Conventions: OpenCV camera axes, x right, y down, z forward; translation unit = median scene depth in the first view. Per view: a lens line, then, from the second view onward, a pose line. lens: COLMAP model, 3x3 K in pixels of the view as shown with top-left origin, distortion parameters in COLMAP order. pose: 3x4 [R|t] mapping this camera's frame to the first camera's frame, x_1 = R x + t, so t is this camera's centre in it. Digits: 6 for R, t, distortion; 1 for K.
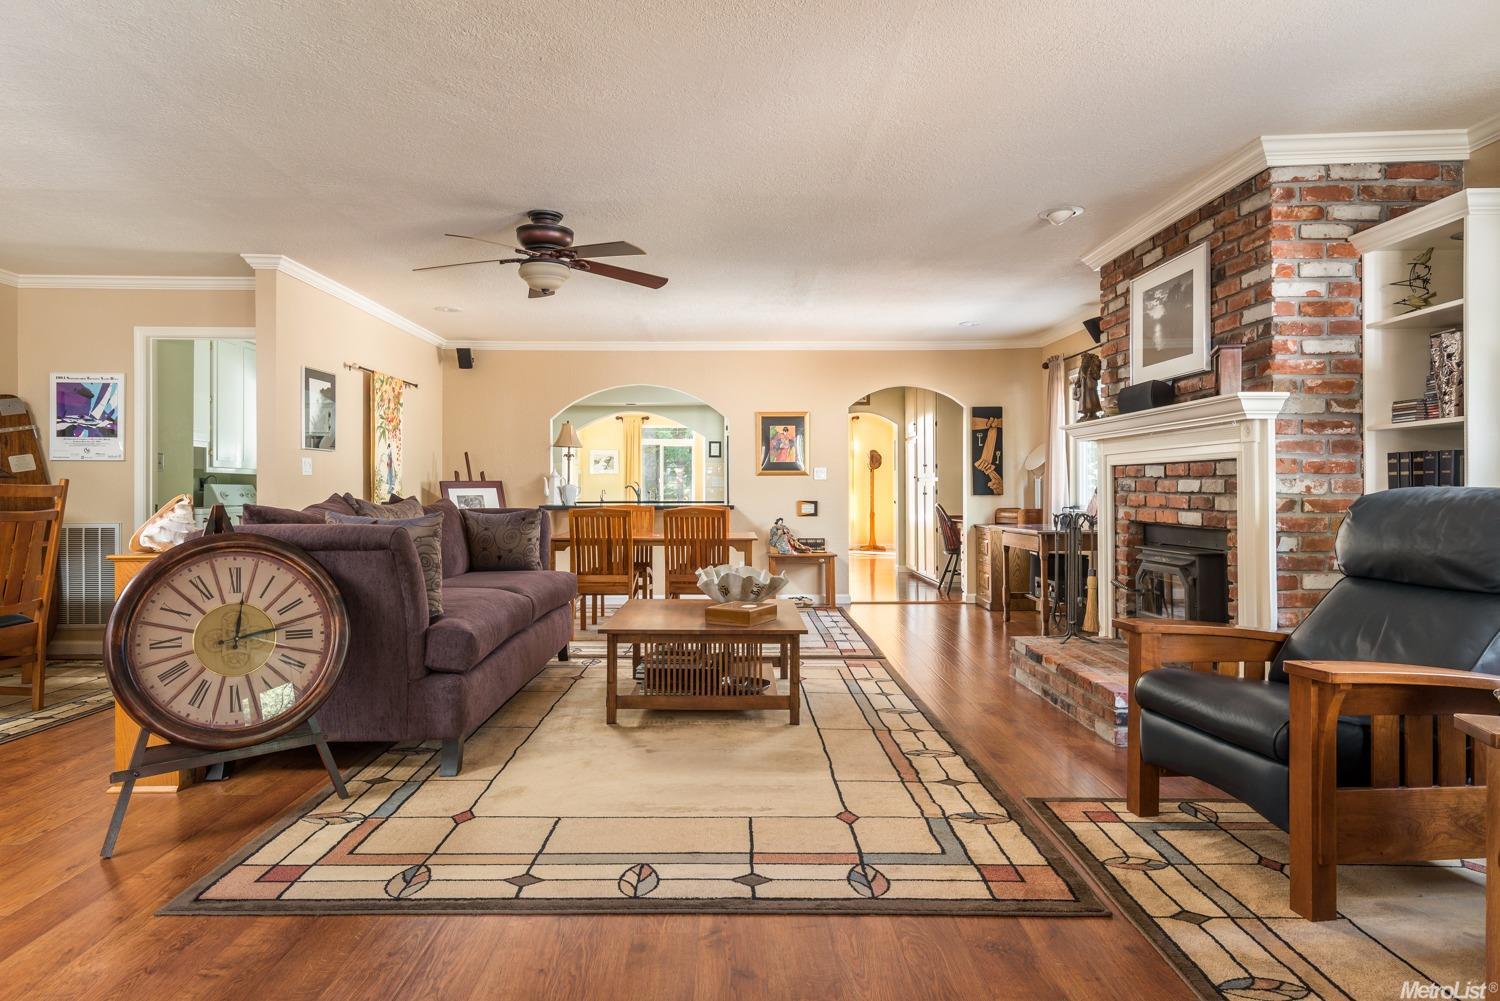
lens RADIAL K [[882.4, 0, 741.0], [0, 882.4, 484.8], [0, 0, 1]] dist [0.060373, -0.036215]
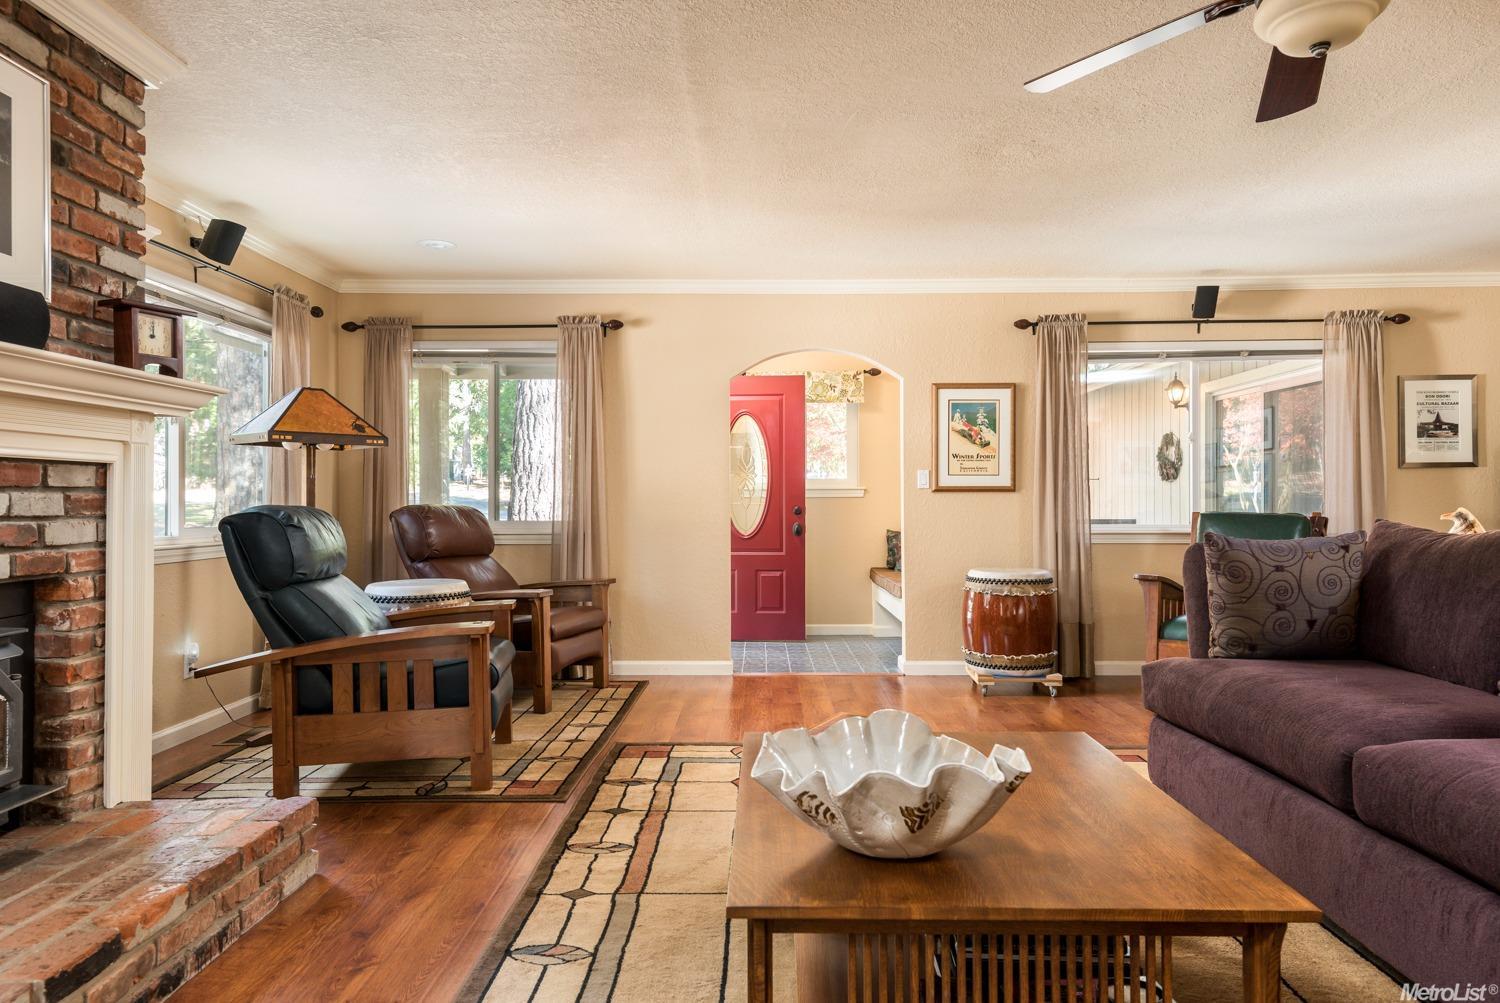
lens RADIAL K [[950.9, 0, 750.0], [0, 950.9, 501.5], [0, 0, 1]] dist [0.028537, -0.001997]
pose [[-0.999723, 0.001937, 0.023477, 0.049678], [0.001810, 0.999984, -0.005402, 0.003200], [-0.023487, -0.005358, -0.999710, 1.494127]]
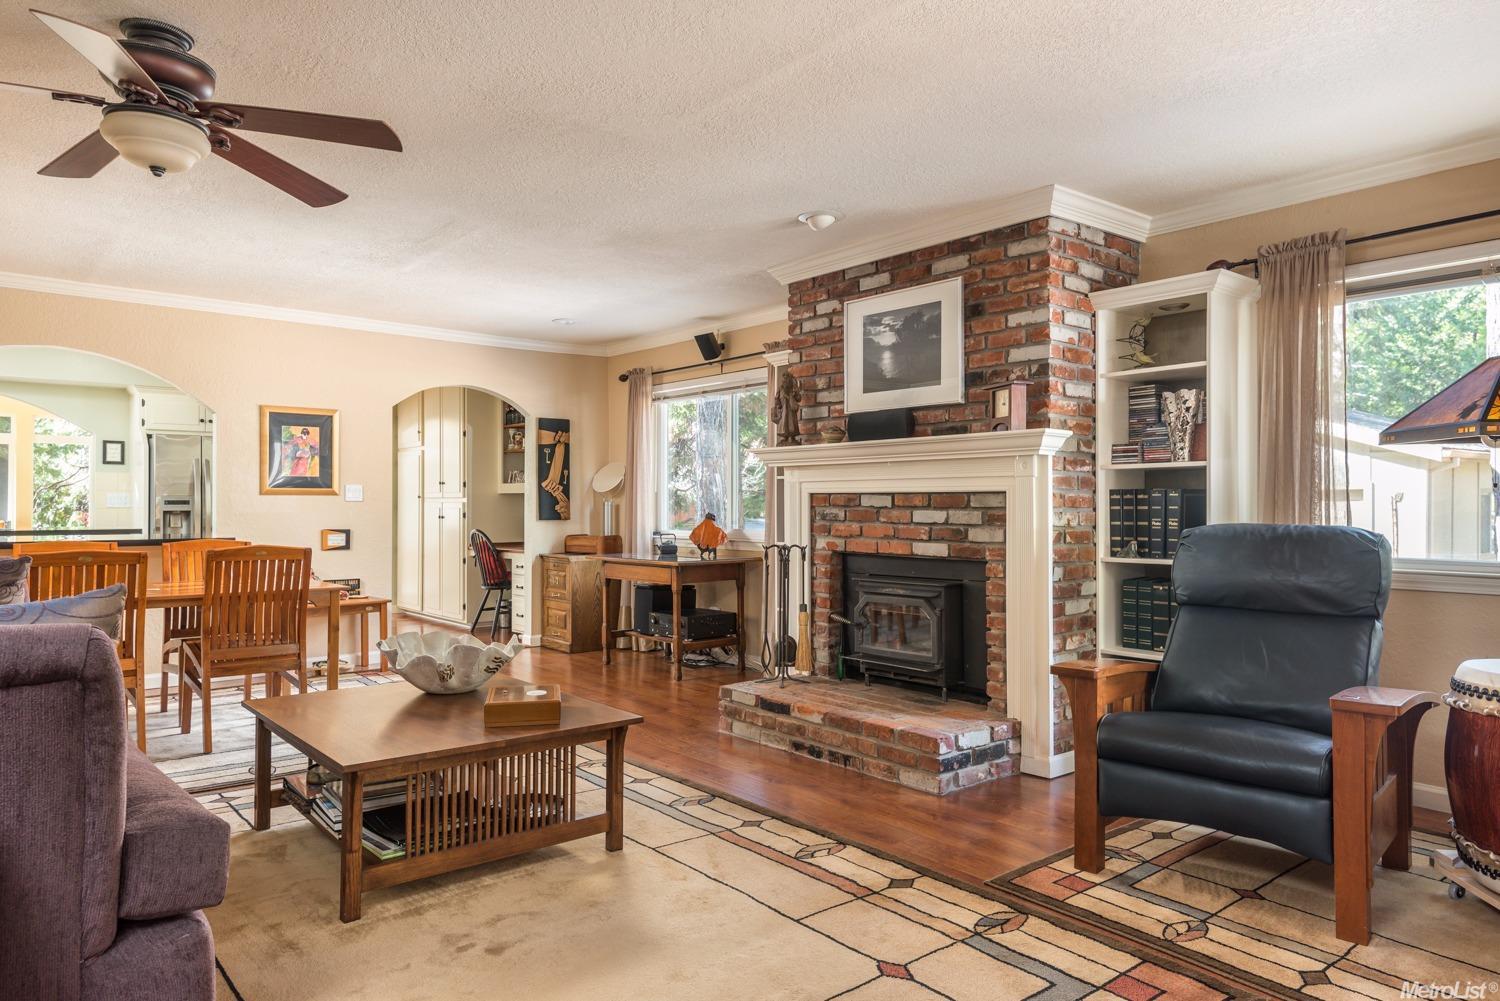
lens RADIAL K [[950.9, 0, 750.0], [0, 950.9, 500.5], [0, 0, 1]] dist [0.028537, -0.001997]
pose [[0.770620, 0.007076, 0.637255, -0.322291], [-0.007071, 0.999972, -0.002552, -0.012587], [-0.637255, -0.002539, 0.770648, 0.300703]]
